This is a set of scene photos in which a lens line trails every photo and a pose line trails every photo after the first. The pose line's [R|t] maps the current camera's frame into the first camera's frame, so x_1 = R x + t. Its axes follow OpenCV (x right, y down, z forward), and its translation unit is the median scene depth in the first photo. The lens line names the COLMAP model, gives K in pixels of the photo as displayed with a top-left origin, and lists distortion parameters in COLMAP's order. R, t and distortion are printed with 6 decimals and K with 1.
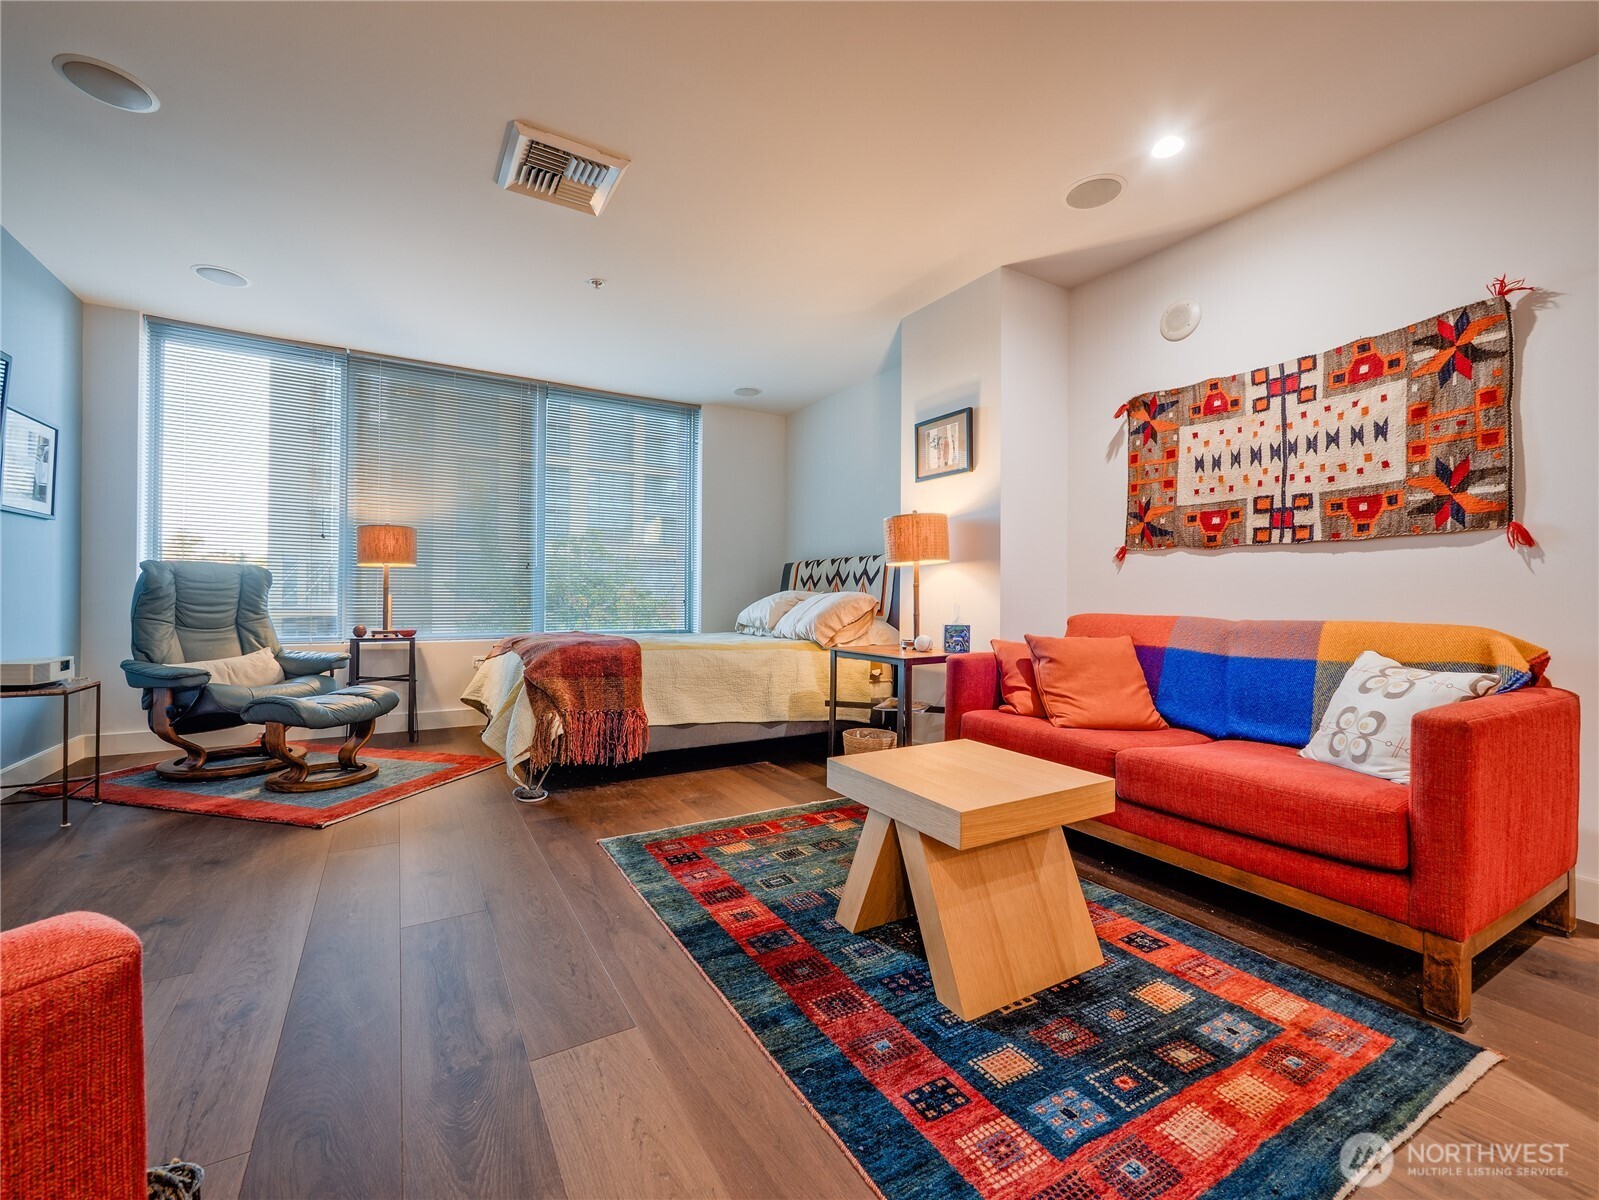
lens RADIAL K [[659.6, 0, 796.6], [0, 659.6, 598.1], [0, 0, 1]] dist [-0.009505, 0.001014]
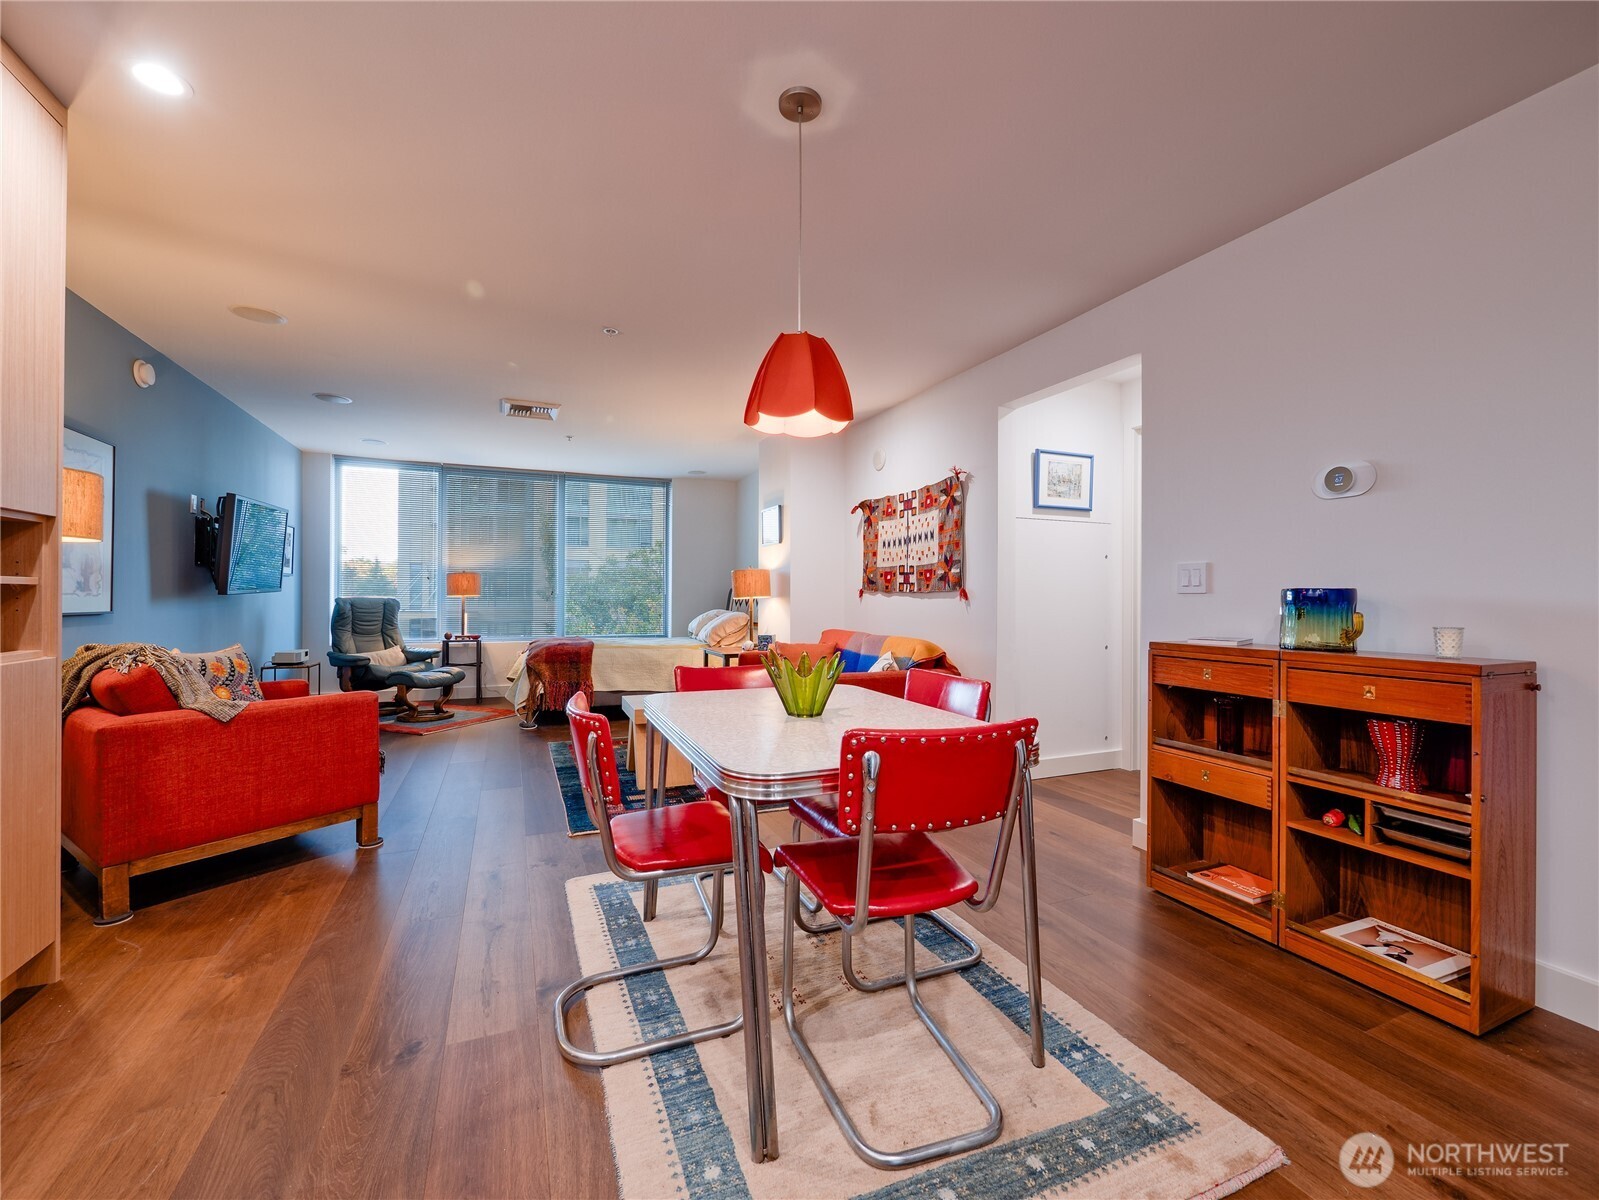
lens RADIAL K [[659.6, 0, 797.0], [0, 659.6, 597.4], [0, 0, 1]] dist [-0.009505, 0.001014]
pose [[0.991208, -0.002884, -0.132284, 0.612833], [0.002783, 0.999996, -0.000950, -0.061023], [0.132286, 0.000573, 0.991211, -0.762166]]
